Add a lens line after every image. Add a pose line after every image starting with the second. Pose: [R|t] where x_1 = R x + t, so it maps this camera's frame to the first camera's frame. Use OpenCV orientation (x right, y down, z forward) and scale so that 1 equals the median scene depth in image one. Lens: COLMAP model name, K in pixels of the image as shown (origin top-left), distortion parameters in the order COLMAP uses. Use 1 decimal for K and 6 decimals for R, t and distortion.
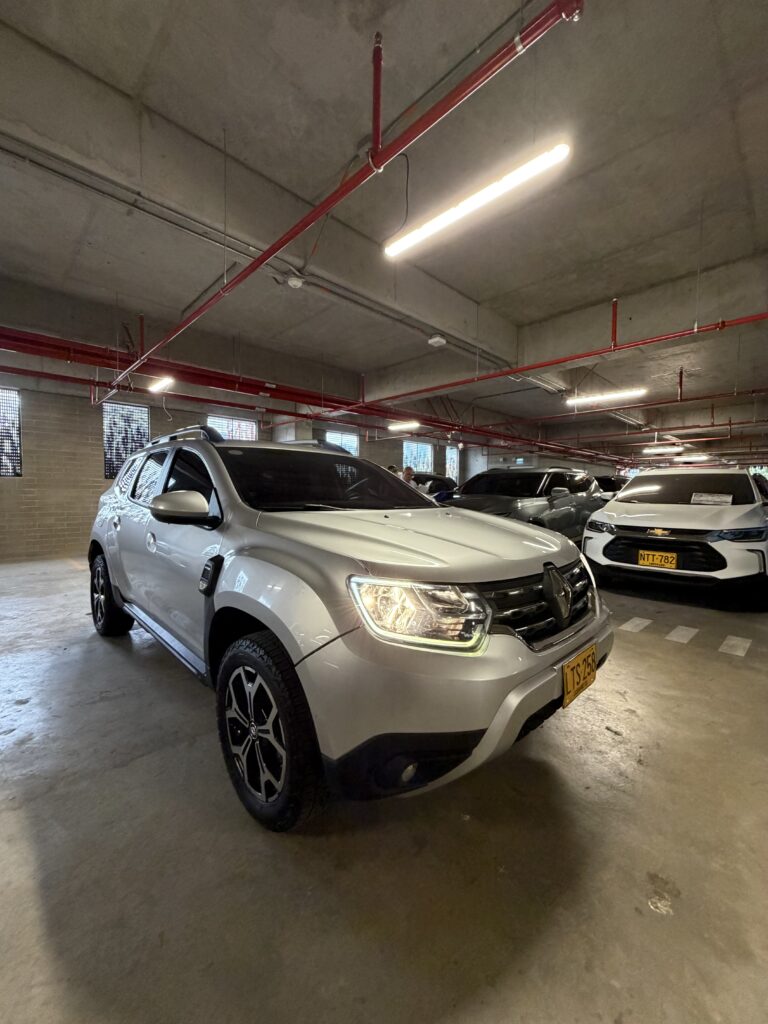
lens RADIAL K [[405.2, 0, 380.9], [0, 405.2, 513.9], [0, 0, 1]] dist [-0.000325, -0.000258]
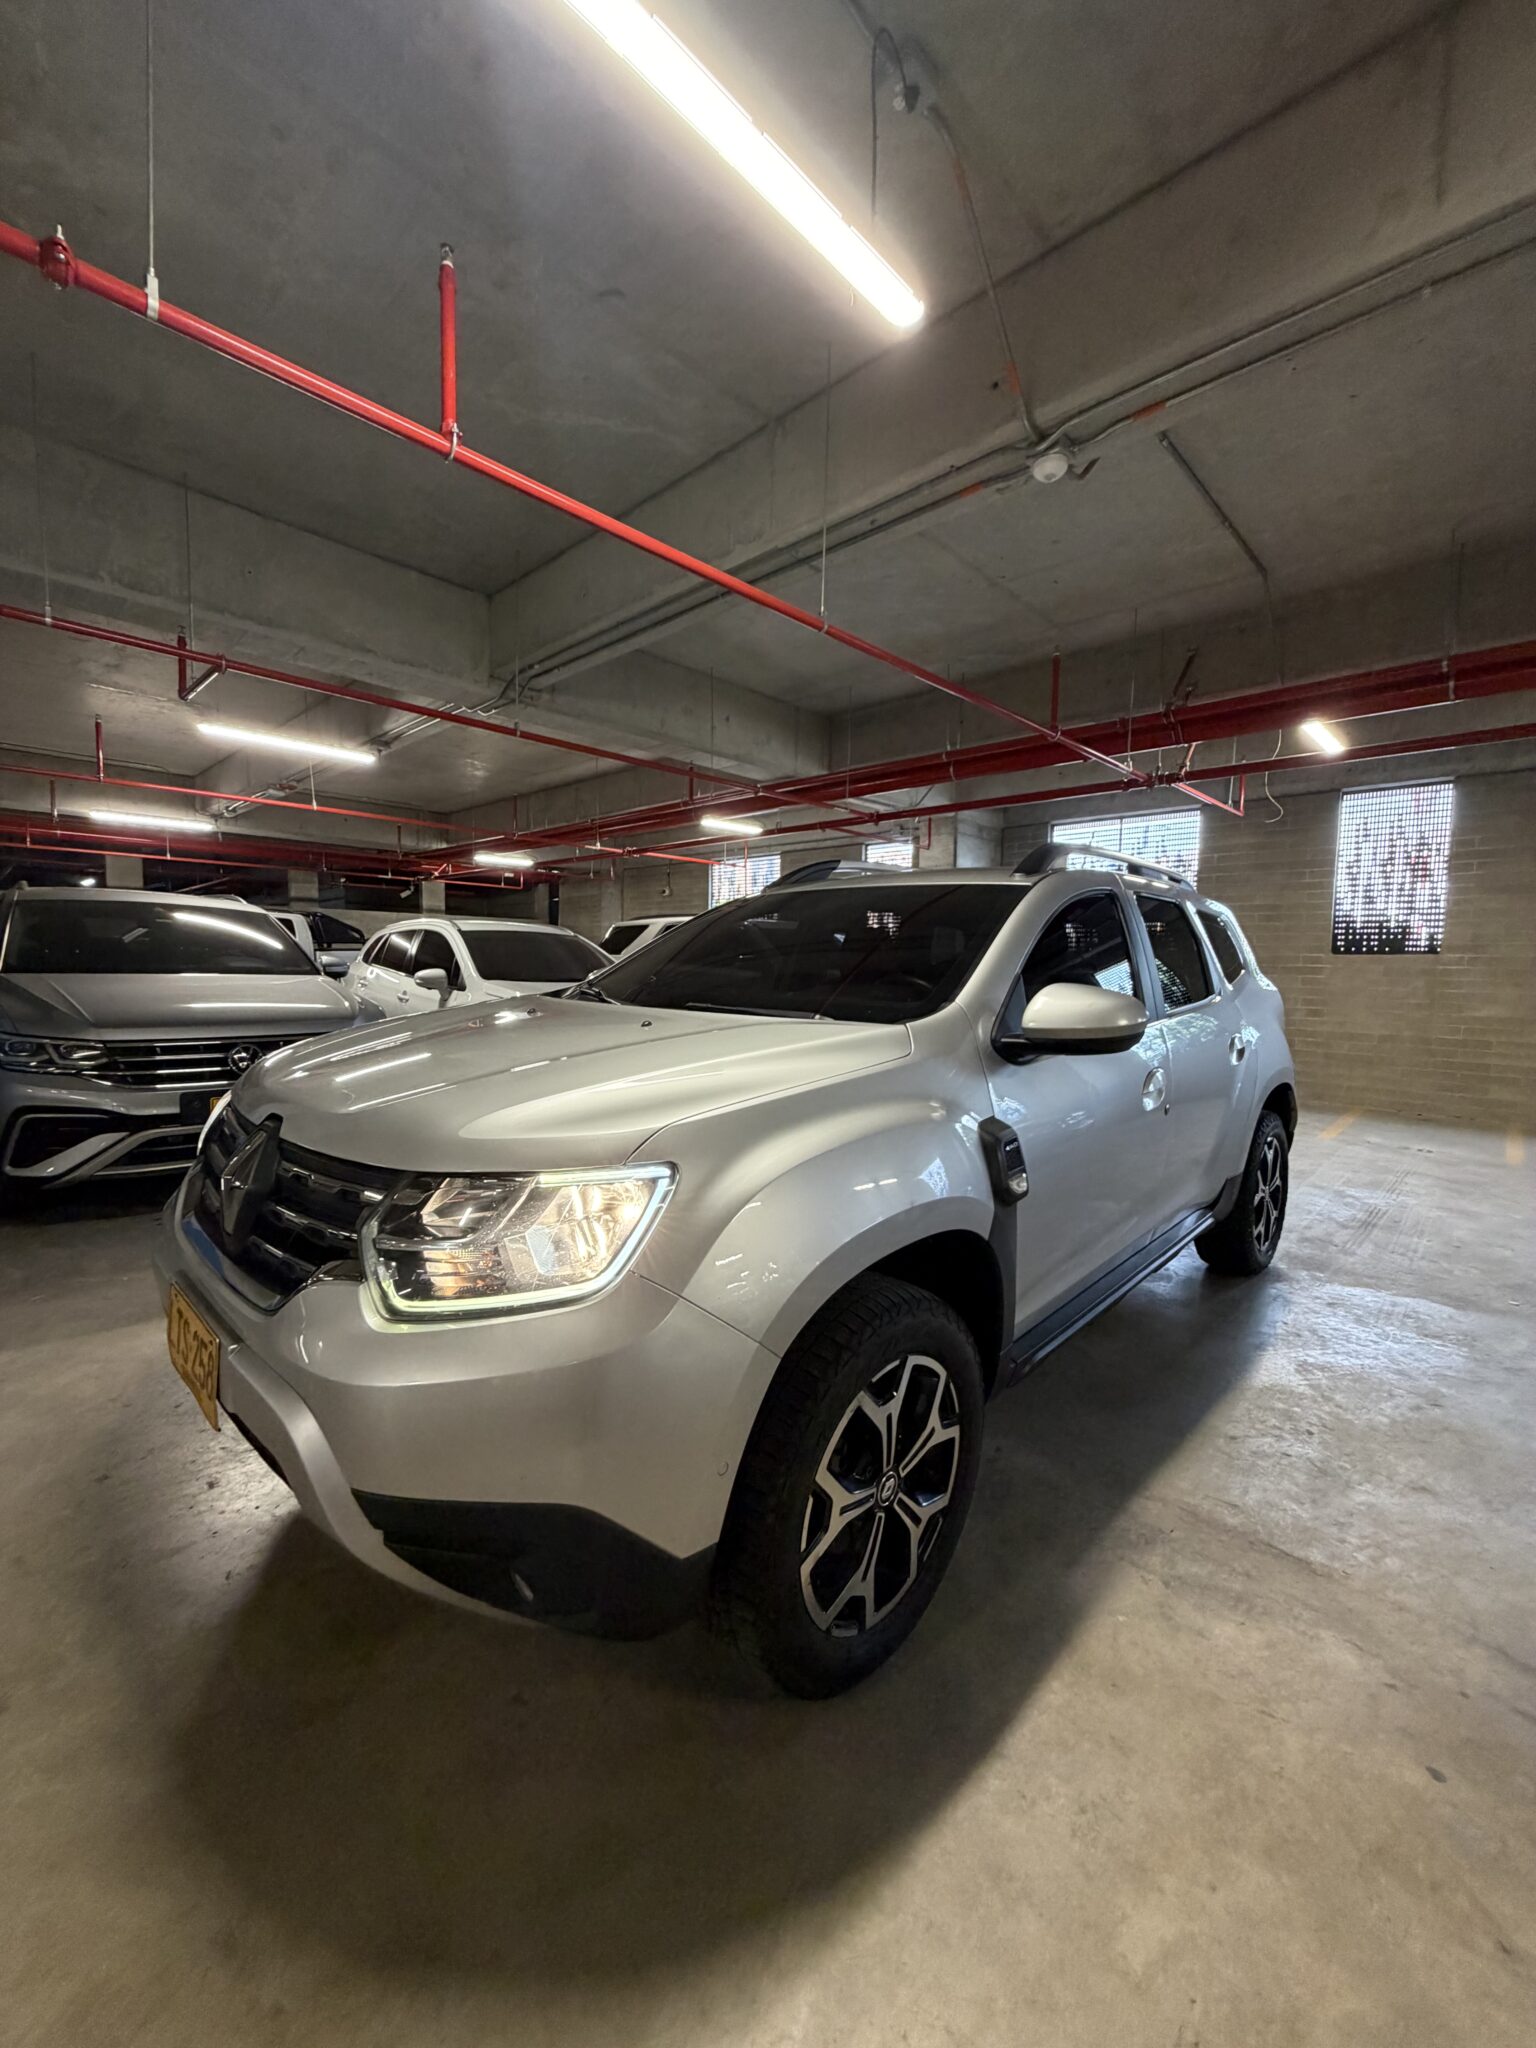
lens RADIAL K [[810.4, 0, 761.7], [0, 810.4, 1027.7], [0, 0, 1]] dist [-0.000325, -0.000258]
pose [[0.032237, 0.075558, -0.996620, 0.475290], [-0.075330, 0.994486, 0.072959, -0.033298], [0.996637, 0.072723, 0.037751, 0.531499]]
